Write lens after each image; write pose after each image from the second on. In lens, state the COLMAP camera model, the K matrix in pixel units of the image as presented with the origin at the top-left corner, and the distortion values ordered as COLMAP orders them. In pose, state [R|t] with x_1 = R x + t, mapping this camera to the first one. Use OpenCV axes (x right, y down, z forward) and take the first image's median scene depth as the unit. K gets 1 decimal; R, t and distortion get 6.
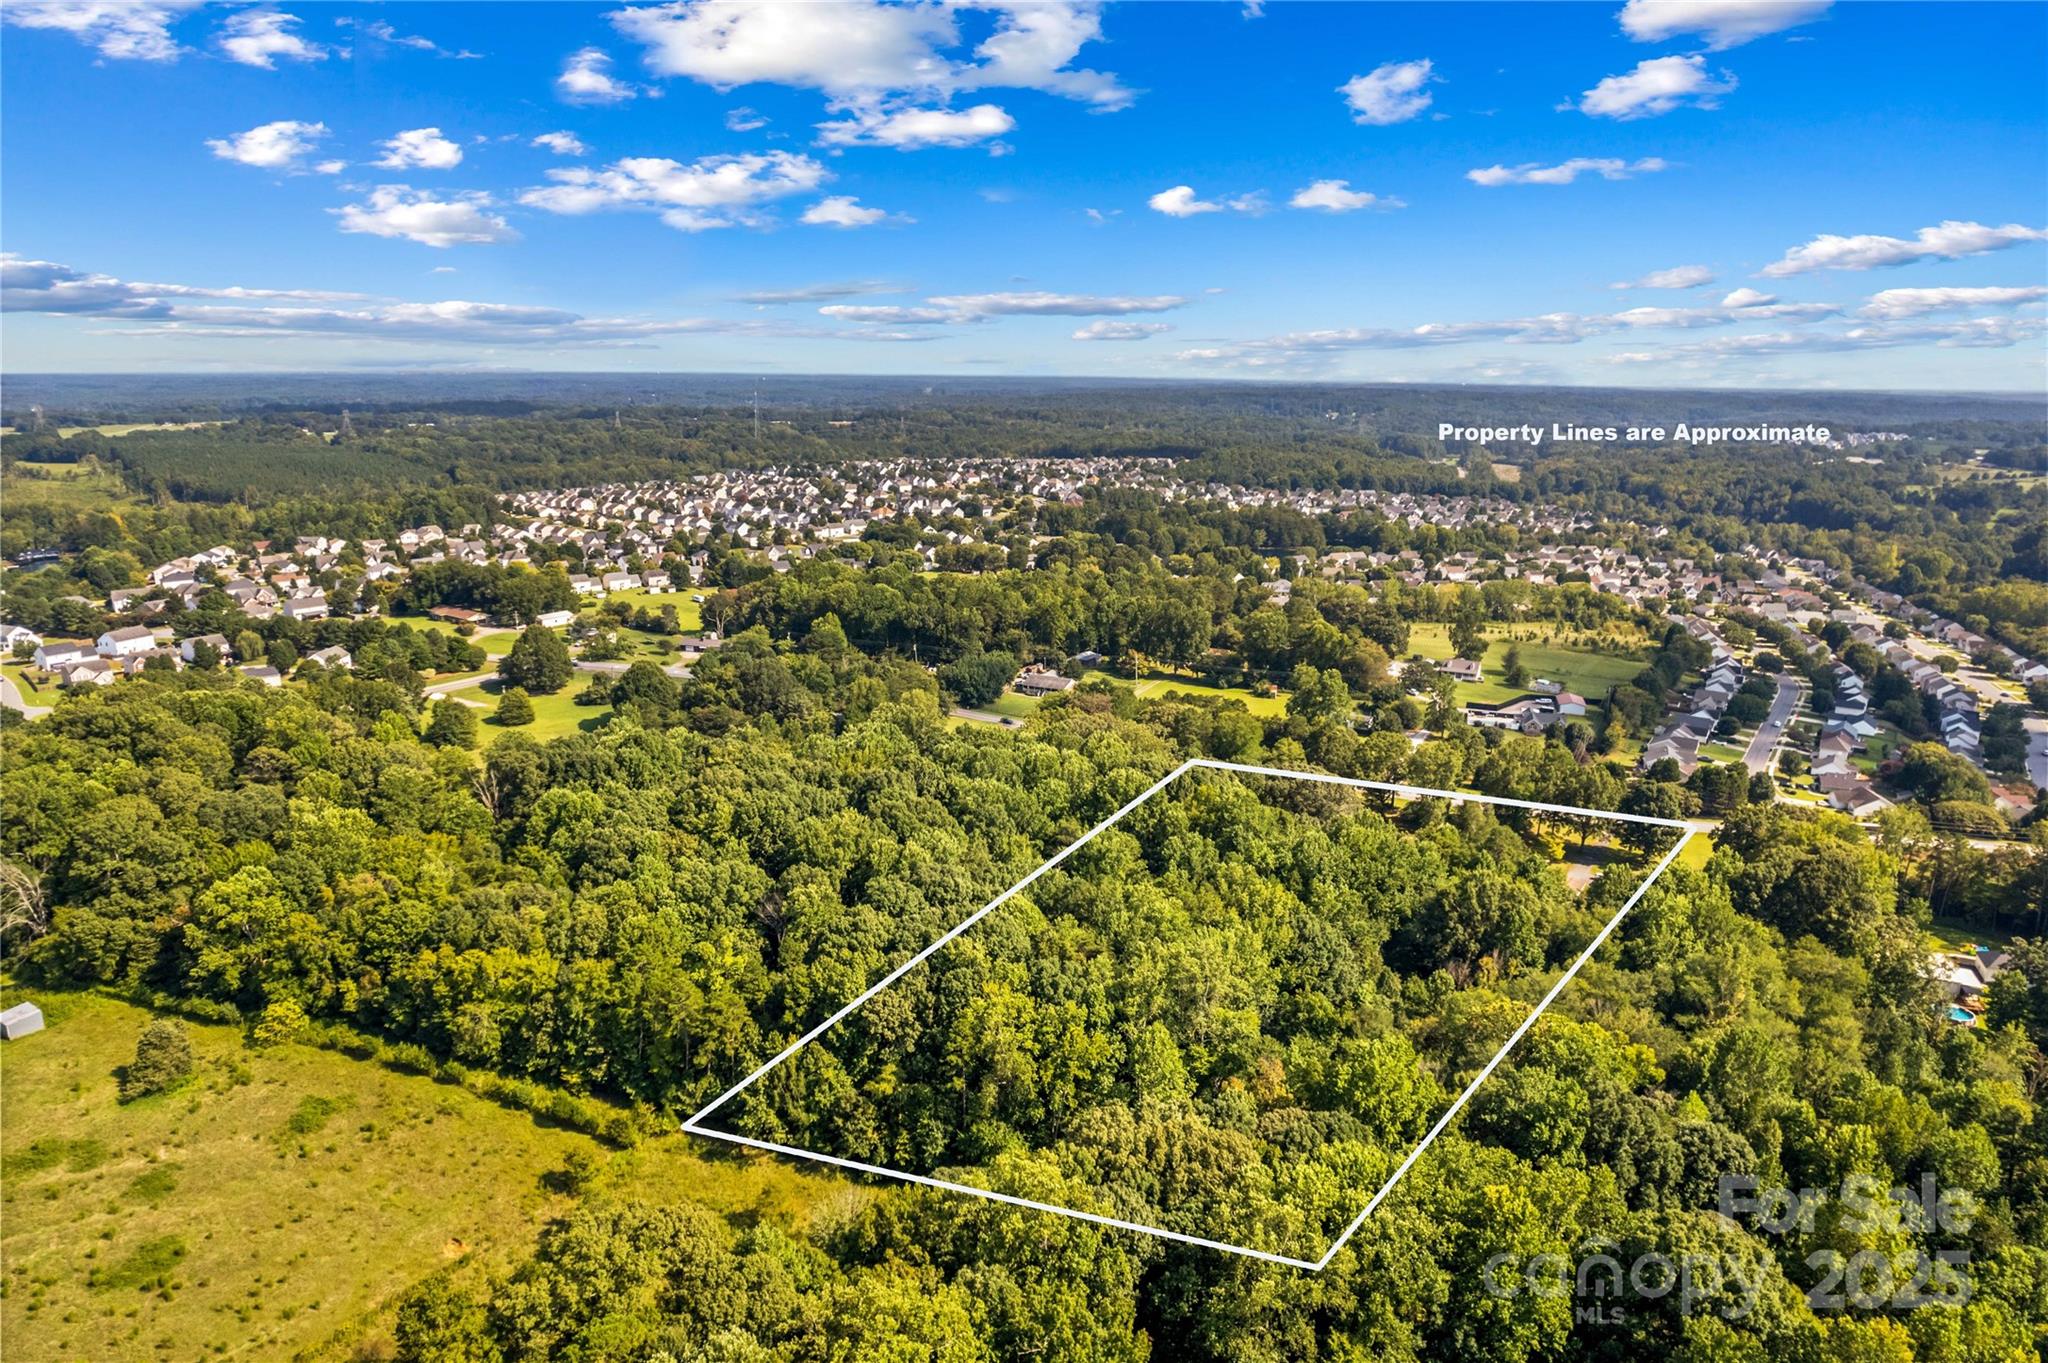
lens RADIAL K [[1317.0, 0, 1027.6], [0, 1317.0, 667.2], [0, 0, 1]] dist [-0.081176, 0.076183]
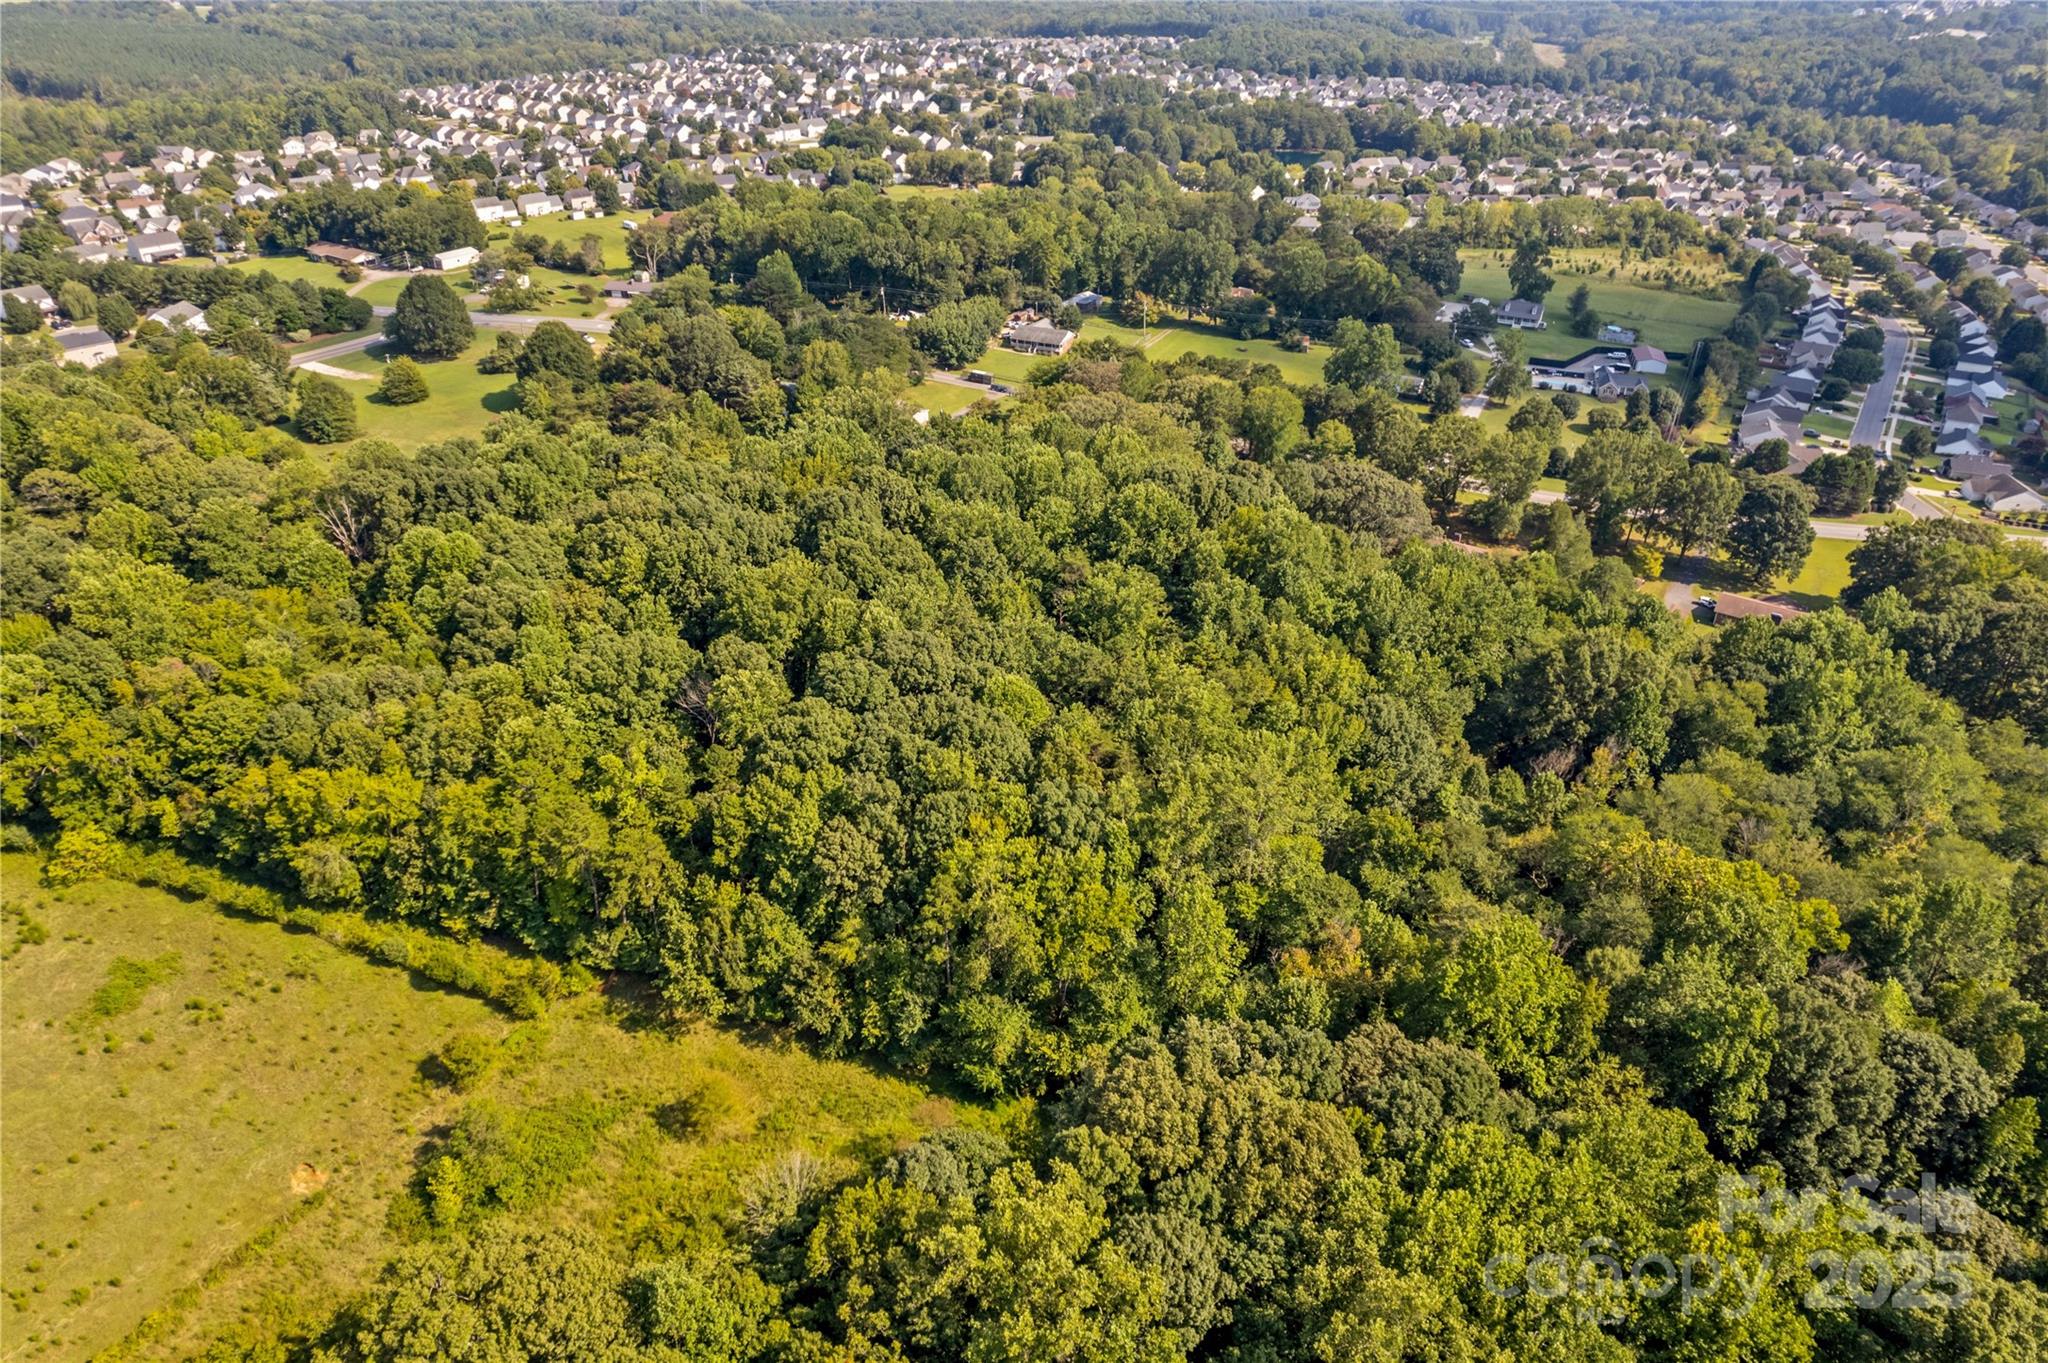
lens RADIAL K [[1317.0, 0, 1027.6], [0, 1317.0, 667.2], [0, 0, 1]] dist [-0.081176, 0.076183]
pose [[0.999912, -0.008943, 0.009824, -0.003609], [0.005676, 0.956185, 0.292707, -0.036190], [-0.012011, -0.292626, 0.956152, 0.156503]]
